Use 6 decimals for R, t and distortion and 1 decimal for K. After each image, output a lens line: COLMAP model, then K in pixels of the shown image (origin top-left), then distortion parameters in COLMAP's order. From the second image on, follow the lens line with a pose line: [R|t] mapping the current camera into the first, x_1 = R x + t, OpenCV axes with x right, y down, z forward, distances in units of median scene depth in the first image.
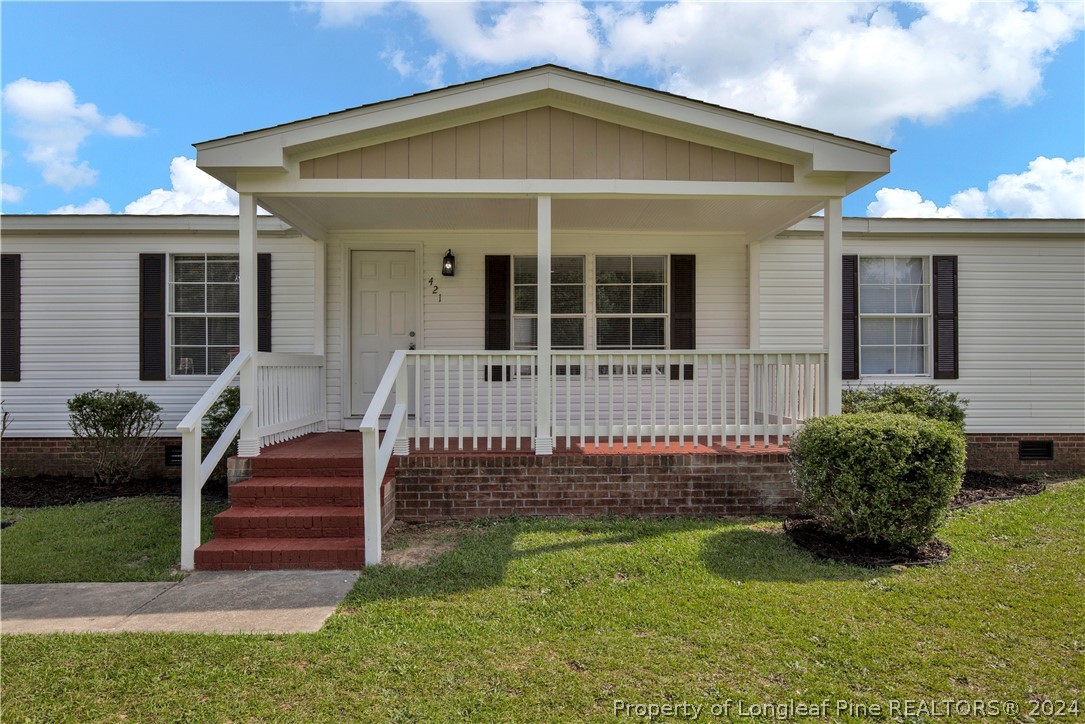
lens RADIAL K [[659.8, 0, 542.5], [0, 659.8, 362.0], [0, 0, 1]] dist [0.016747, 0.000066]
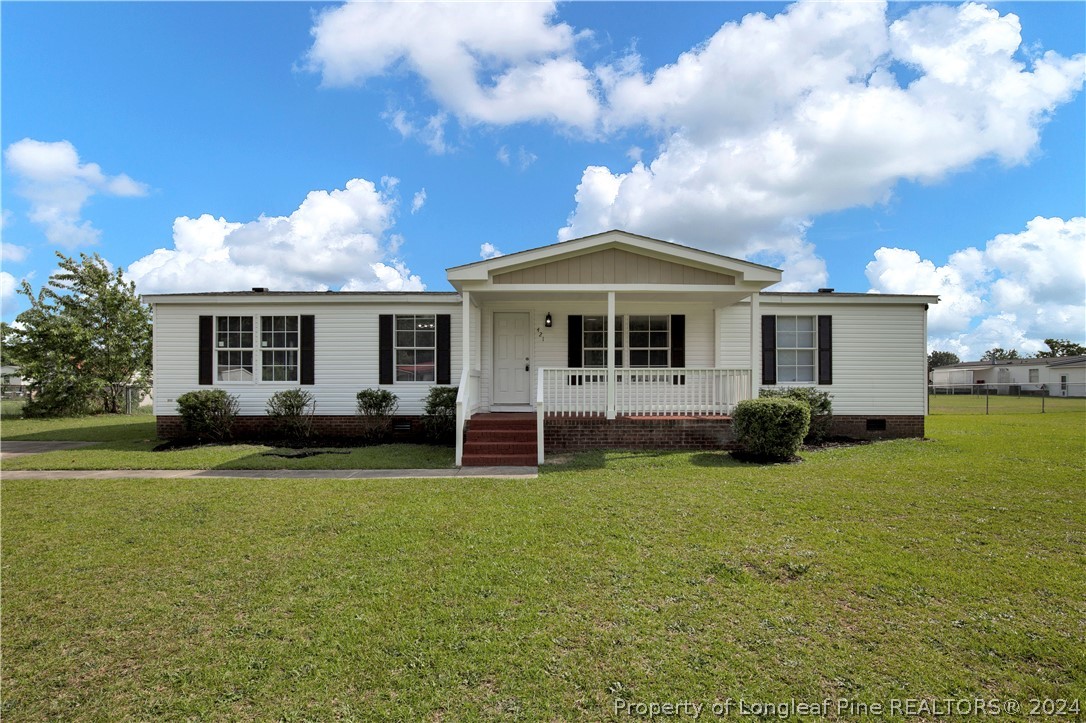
lens RADIAL K [[559.7, 0, 542.4], [0, 559.7, 380.6], [0, 0, 1]] dist [-0.000050, 0.000009]
pose [[0.999938, 0.001889, -0.010953, -0.157582], [-0.001837, 0.999987, 0.004779, 0.011017], [0.010962, -0.004759, 0.999929, -0.596278]]
